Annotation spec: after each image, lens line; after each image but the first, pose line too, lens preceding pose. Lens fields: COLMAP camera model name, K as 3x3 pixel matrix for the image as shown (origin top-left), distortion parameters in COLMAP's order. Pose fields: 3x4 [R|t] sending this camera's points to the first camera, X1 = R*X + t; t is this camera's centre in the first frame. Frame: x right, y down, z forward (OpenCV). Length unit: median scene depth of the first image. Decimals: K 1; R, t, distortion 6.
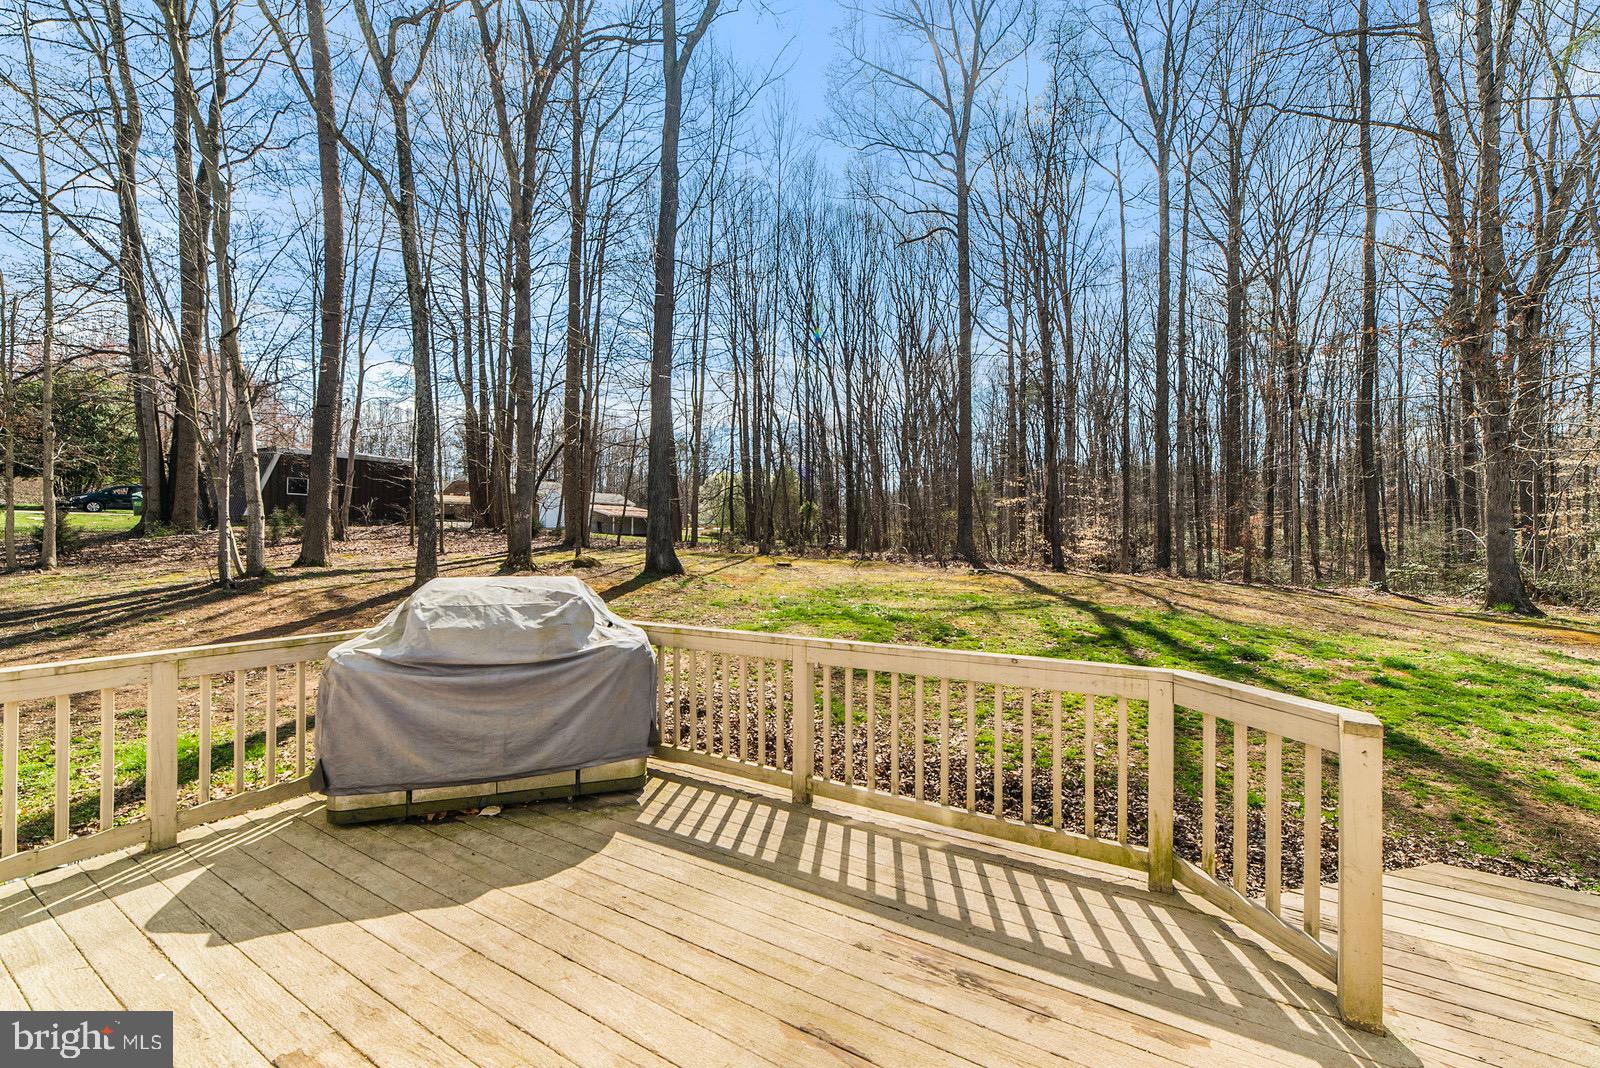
lens RADIAL K [[628.5, 0, 784.2], [0, 628.5, 525.3], [0, 0, 1]] dist [-0.012349, 0.005236]
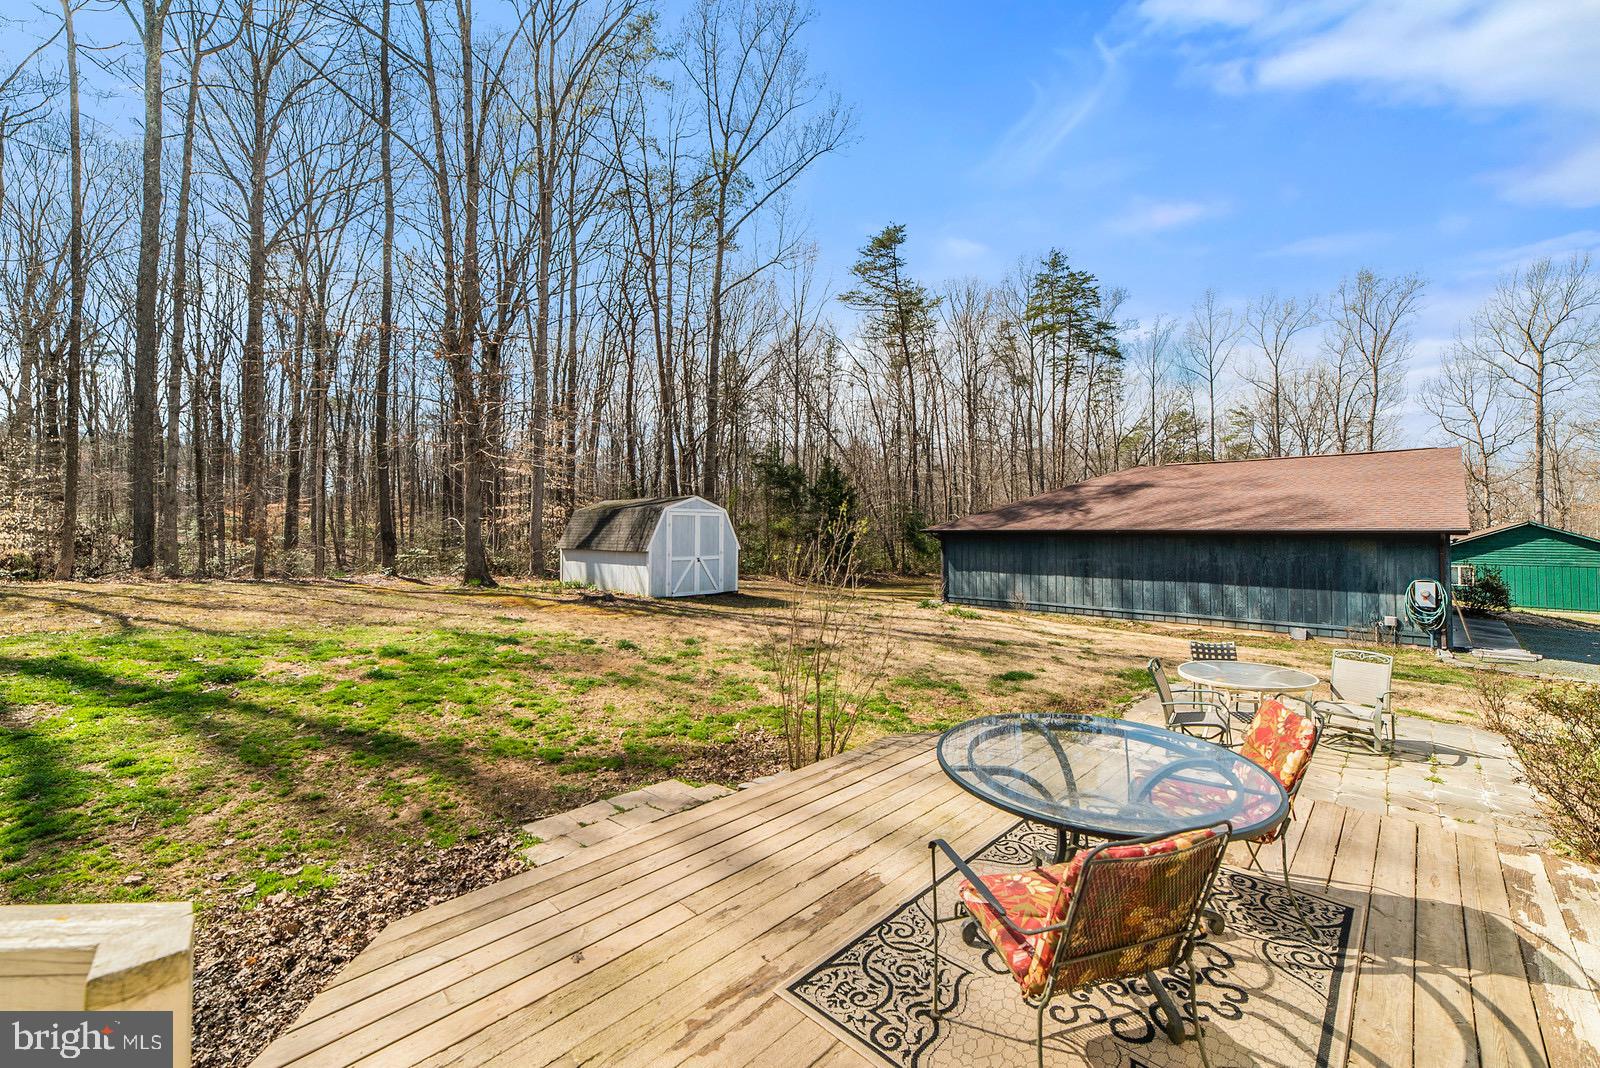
lens RADIAL K [[628.5, 0, 800.3], [0, 628.5, 523.5], [0, 0, 1]] dist [-0.012349, 0.005236]
pose [[0.239845, -0.001381, 0.970810, 0.110759], [-0.012833, 0.999907, 0.004593, 0.002177], [-0.970726, -0.013560, 0.239805, 0.084385]]
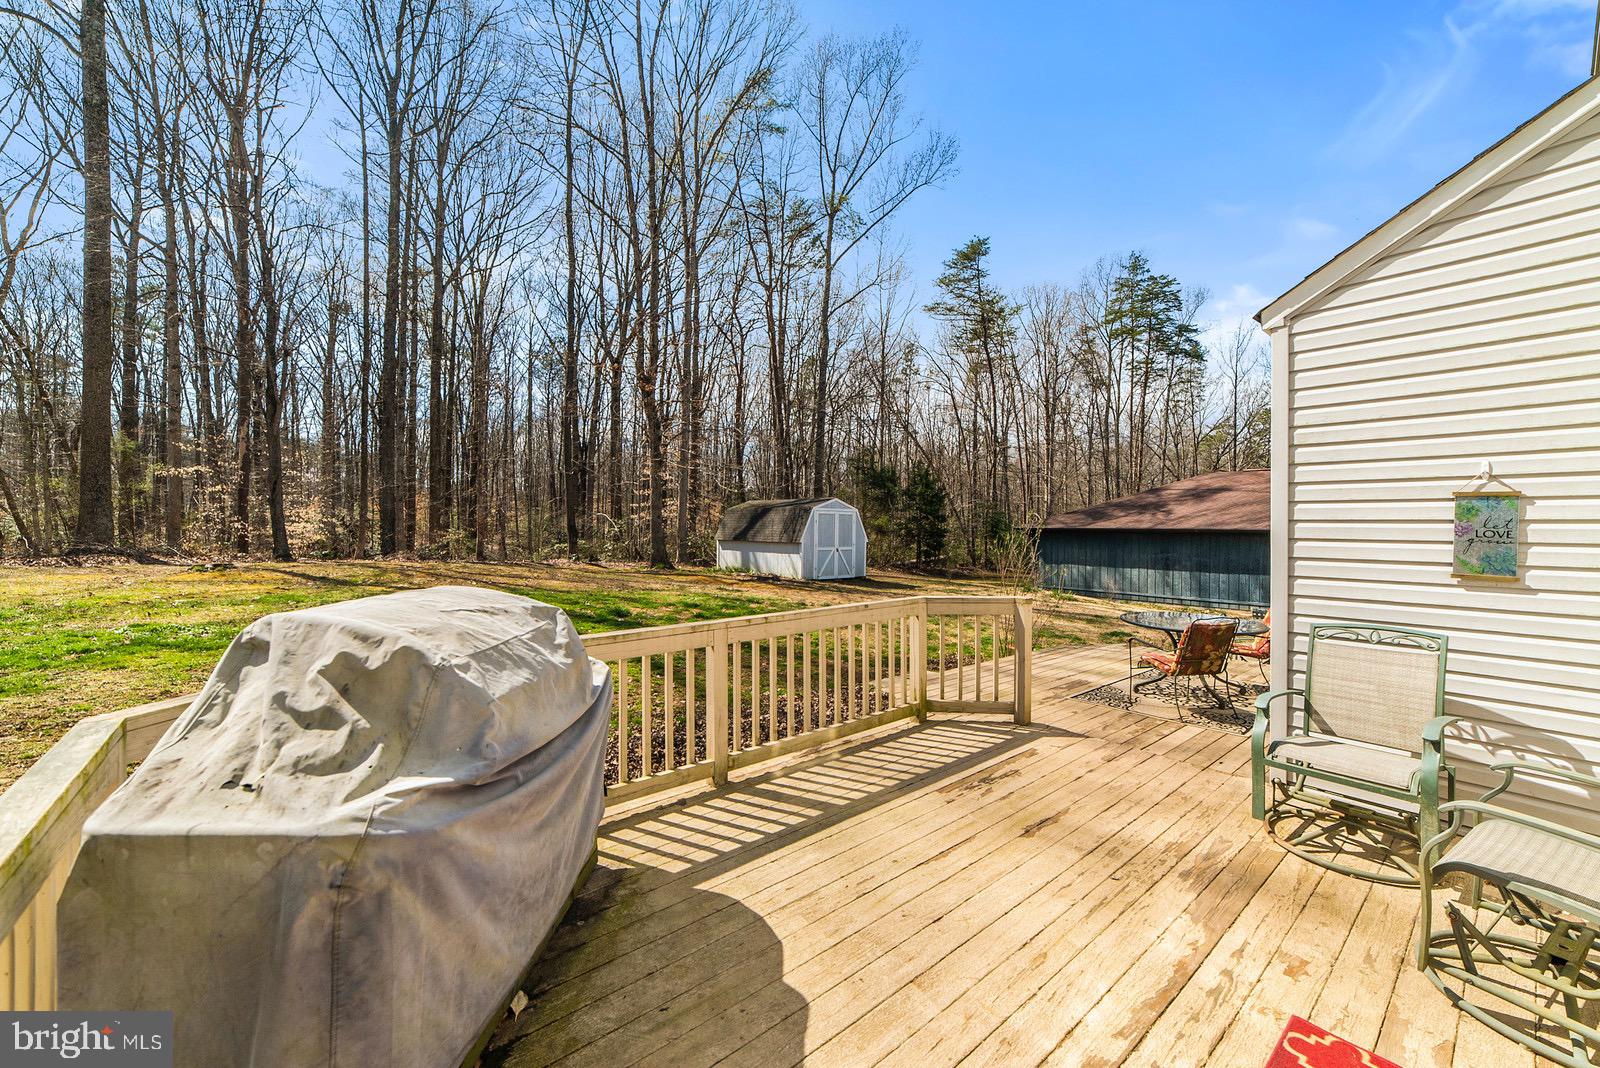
lens RADIAL K [[628.5, 0, 797.3], [0, 628.5, 529.8], [0, 0, 1]] dist [-0.012349, 0.005236]
pose [[0.332567, -0.014842, 0.942963, -0.301438], [-0.020943, 0.999513, 0.023118, -0.000643], [-0.942847, -0.027436, 0.332094, 0.185820]]
